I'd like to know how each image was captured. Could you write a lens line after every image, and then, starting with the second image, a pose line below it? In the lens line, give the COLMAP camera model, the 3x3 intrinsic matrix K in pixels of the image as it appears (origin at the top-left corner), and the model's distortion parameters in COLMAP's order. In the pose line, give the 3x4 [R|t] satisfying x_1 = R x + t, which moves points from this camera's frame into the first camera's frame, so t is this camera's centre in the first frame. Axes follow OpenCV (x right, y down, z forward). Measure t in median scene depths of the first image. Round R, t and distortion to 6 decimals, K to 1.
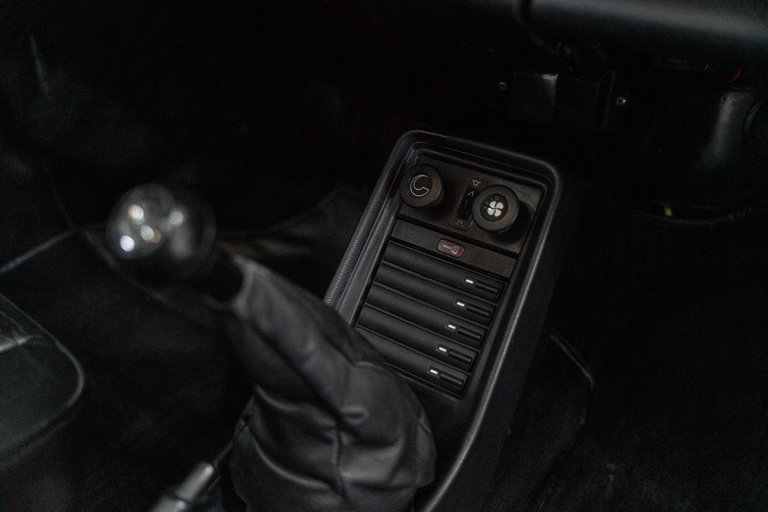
lens RADIAL K [[743.8, 0, 382.5], [0, 743.8, 254.1], [0, 0, 1]] dist [0.003739, 0.000000]
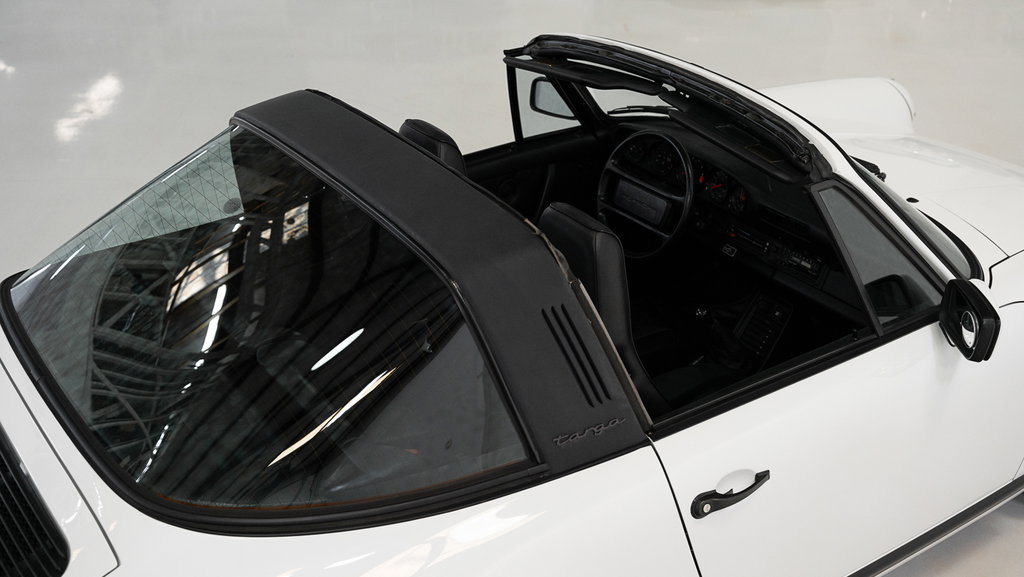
lens RADIAL K [[1152.4, 0, 517.1], [0, 1152.4, 291.1], [0, 0, 1]] dist [-0.017033, 0.000000]
pose [[0.935116, 0.119326, -0.333645, 0.914360], [-0.122659, 0.992386, 0.011139, -0.080607], [0.332434, 0.030509, 0.942633, -5.412355]]
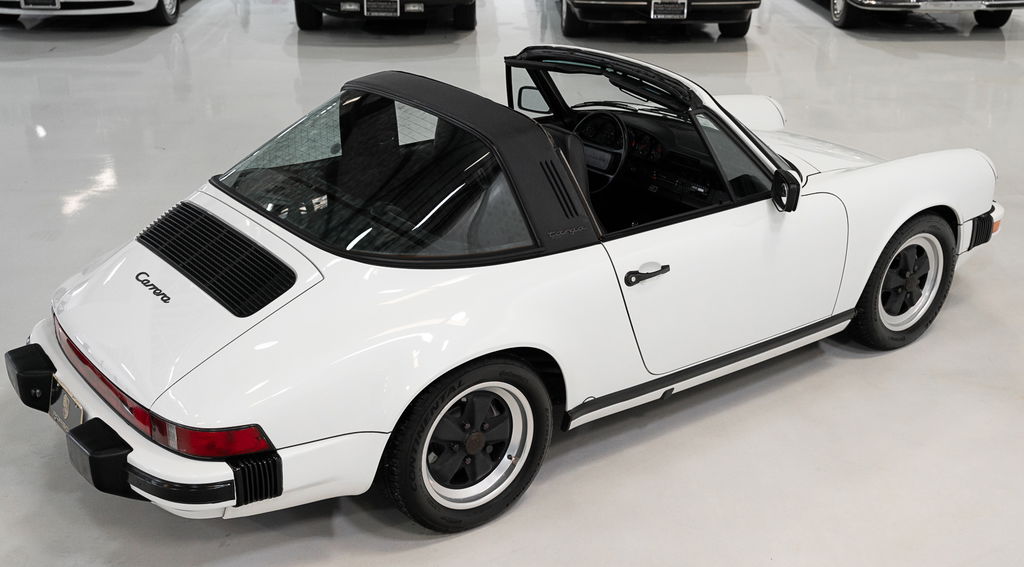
lens RADIAL K [[1161.2, 0, 529.6], [0, 1161.2, 306.1], [0, 0, 1]] dist [0.016978, 0.000000]
pose [[0.951079, 0.078680, -0.298762, 1.852211], [-0.105951, 0.991449, -0.076184, 1.432796], [0.290213, 0.104111, 0.951282, -8.465936]]
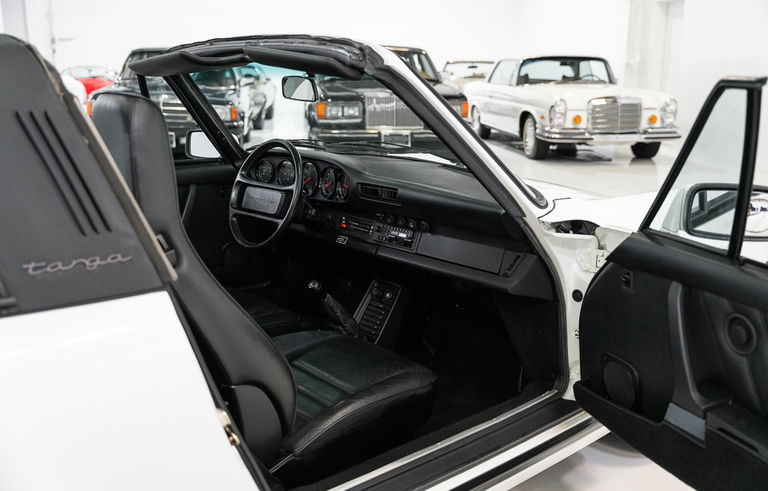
lens RADIAL K [[752.4, 0, 382.2], [0, 752.4, 239.9], [0, 0, 1]] dist [-0.006273, 0.000000]
pose [[0.971294, 0.005420, -0.237819, 1.226847], [-0.069967, 0.962028, -0.263833, 0.839754], [0.227358, 0.272899, 0.934791, -3.426044]]
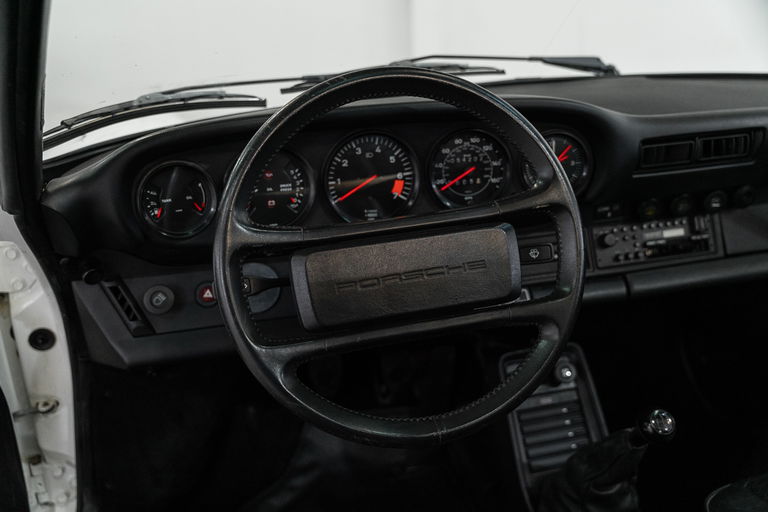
lens RADIAL K [[743.8, 0, 383.5], [0, 743.8, 254.3], [0, 0, 1]] dist [0.003739, 0.000000]
pose [[0.644443, -0.323484, 0.692857, -1.592167], [0.424809, 0.904870, 0.027343, -0.663988], [-0.635791, 0.276711, 0.720556, -0.312795]]
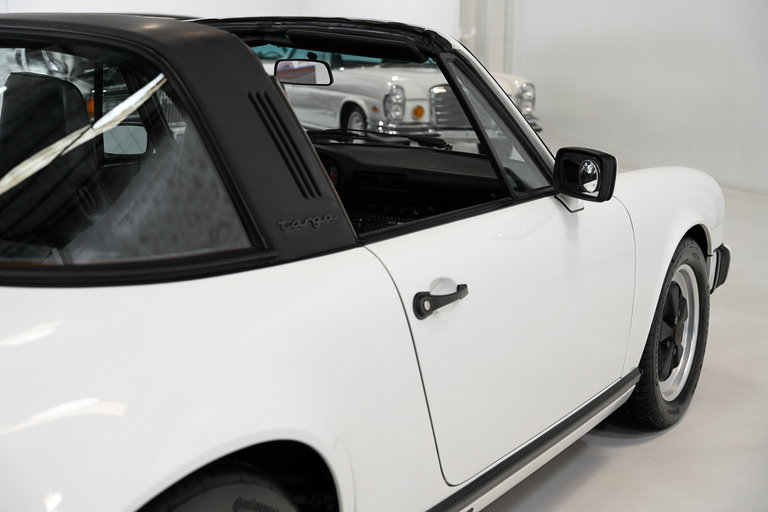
lens RADIAL K [[1075.0, 0, 370.4], [0, 1075.0, 264.4], [0, 0, 1]] dist [0.019547, 0.000000]
pose [[0.998210, -0.057255, 0.017276, 0.027573], [0.059805, 0.955654, -0.288356, 1.564125], [0.000000, 0.288873, 0.957367, -4.950769]]
